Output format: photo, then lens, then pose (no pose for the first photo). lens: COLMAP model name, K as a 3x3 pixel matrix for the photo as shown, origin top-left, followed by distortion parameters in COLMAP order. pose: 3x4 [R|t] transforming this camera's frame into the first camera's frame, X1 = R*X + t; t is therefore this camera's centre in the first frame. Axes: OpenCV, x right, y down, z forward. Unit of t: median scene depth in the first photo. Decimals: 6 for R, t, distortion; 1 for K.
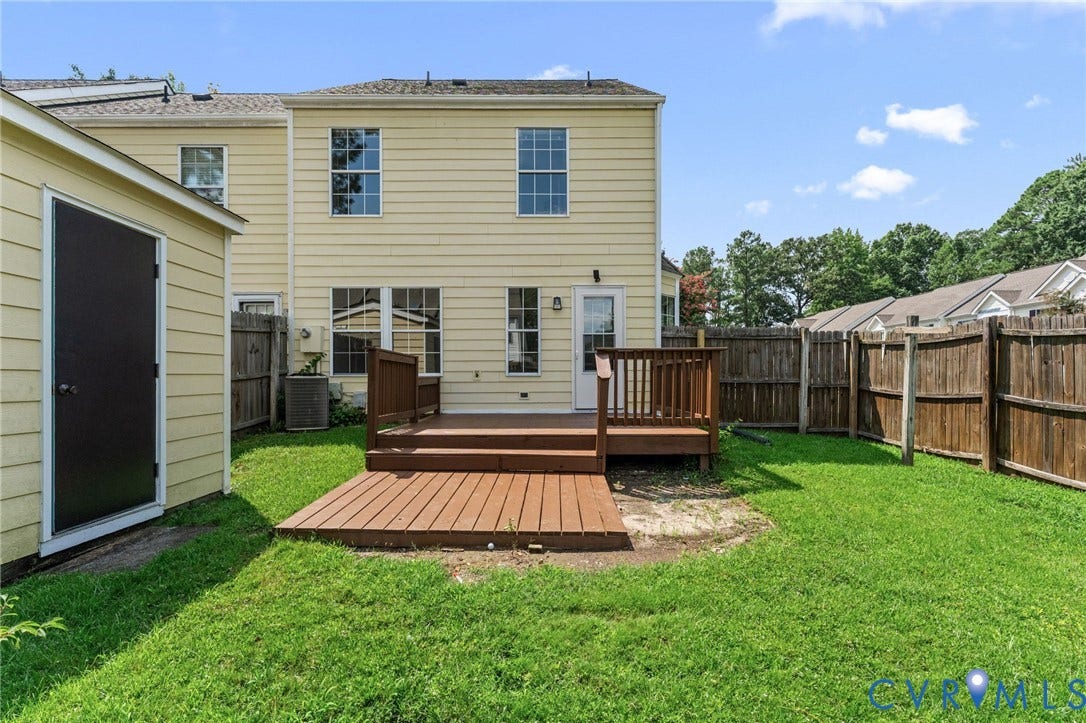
lens RADIAL K [[495.1, 0, 541.6], [0, 495.1, 370.8], [0, 0, 1]] dist [-0.002412, 0.000156]
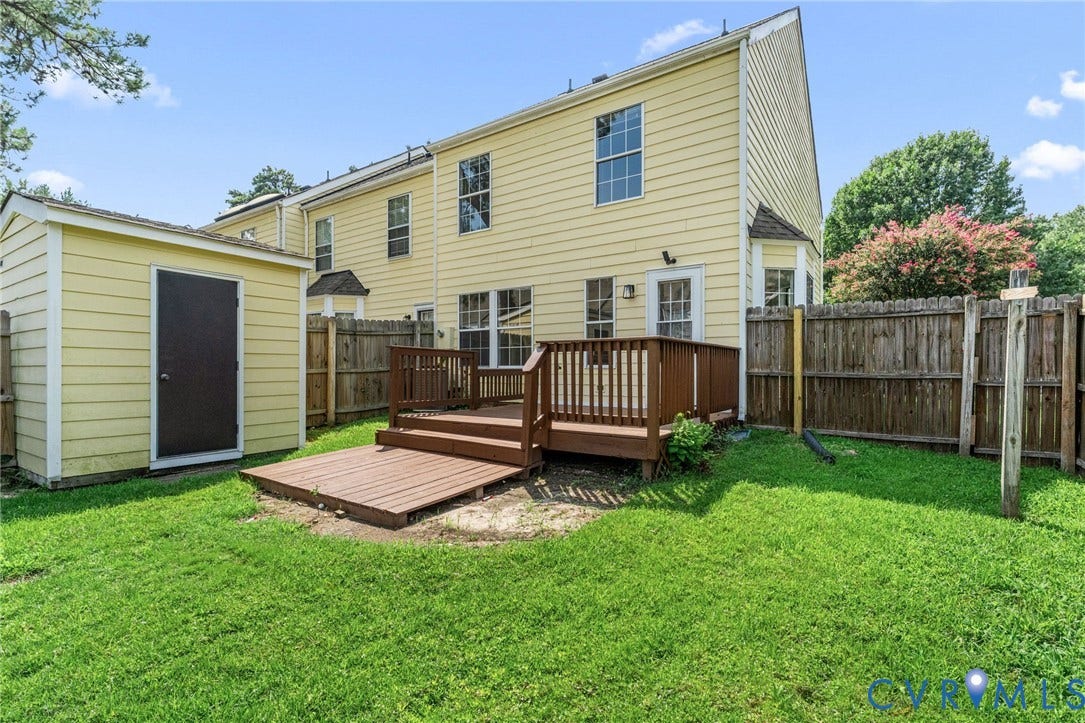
lens RADIAL K [[502.3, 0, 542.5], [0, 502.3, 361.5], [0, 0, 1]] dist [0.000305, -0.000186]
pose [[0.819975, -0.006741, -0.572360, 0.451802], [0.007269, 0.999973, -0.001363, -0.002261], [0.572354, -0.003043, 0.820001, 0.116492]]
